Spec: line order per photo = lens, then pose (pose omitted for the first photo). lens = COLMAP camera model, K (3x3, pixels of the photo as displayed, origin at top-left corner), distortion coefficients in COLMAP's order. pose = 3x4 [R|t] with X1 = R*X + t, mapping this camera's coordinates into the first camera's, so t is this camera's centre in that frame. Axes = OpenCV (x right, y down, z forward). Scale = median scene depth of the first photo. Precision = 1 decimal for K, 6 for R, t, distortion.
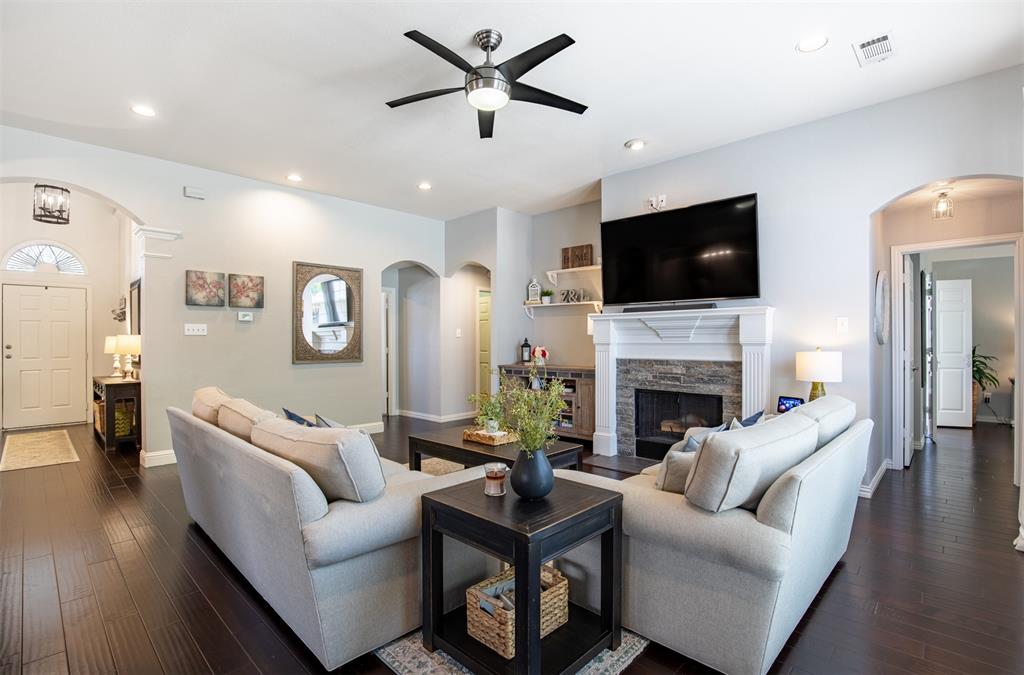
lens RADIAL K [[475.3, 0, 496.5], [0, 475.3, 338.2], [0, 0, 1]] dist [-0.025303, 0.001113]
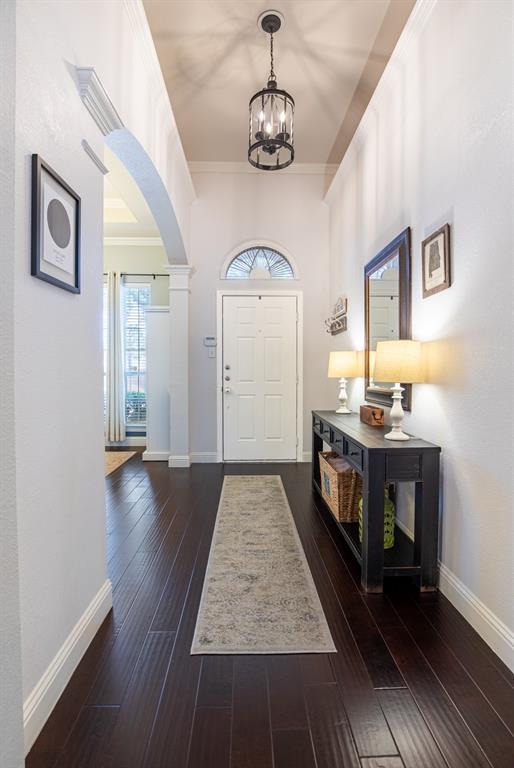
lens RADIAL K [[352.2, 0, 255.9], [0, 352.2, 372.9], [0, 0, 1]] dist [-0.020428, 0.000331]
pose [[0.723955, 0.013827, -0.689709, -0.701268], [0.000161, 0.999796, 0.020213, 0.019508], [0.689847, -0.014744, 0.723805, 0.698681]]
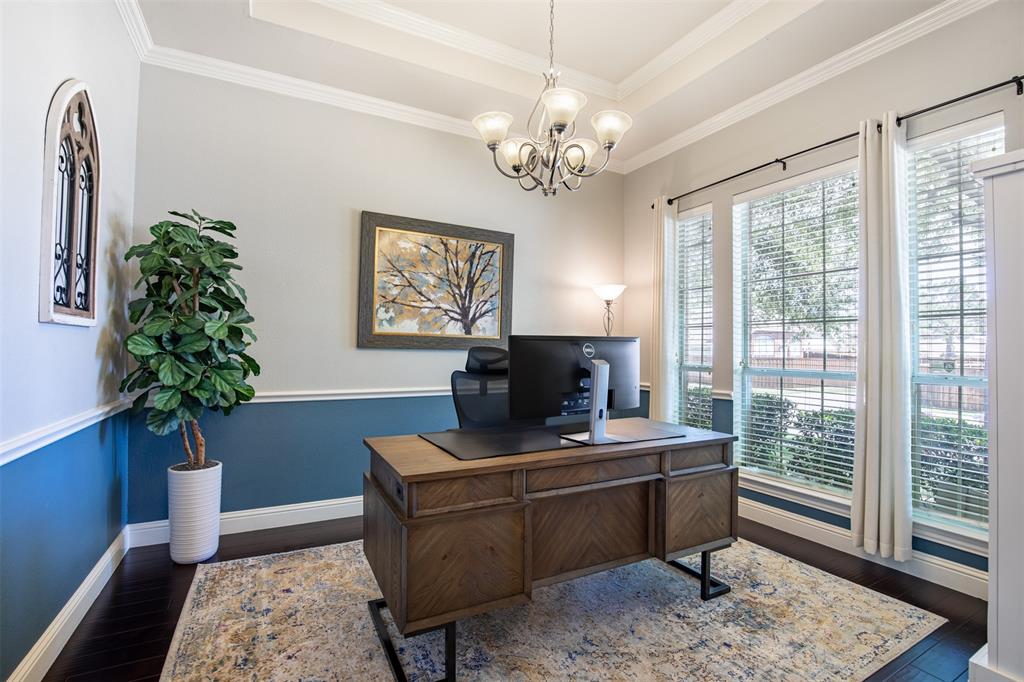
lens RADIAL K [[465.7, 0, 512.6], [0, 465.7, 345.4], [0, 0, 1]] dist [-0.020248, 0.000878]
pose [[-0.294473, -0.007934, -0.955627, -1.078500], [-0.003061, 0.999968, -0.007359, 0.010471], [0.955655, 0.000758, -0.294488, 0.906986]]
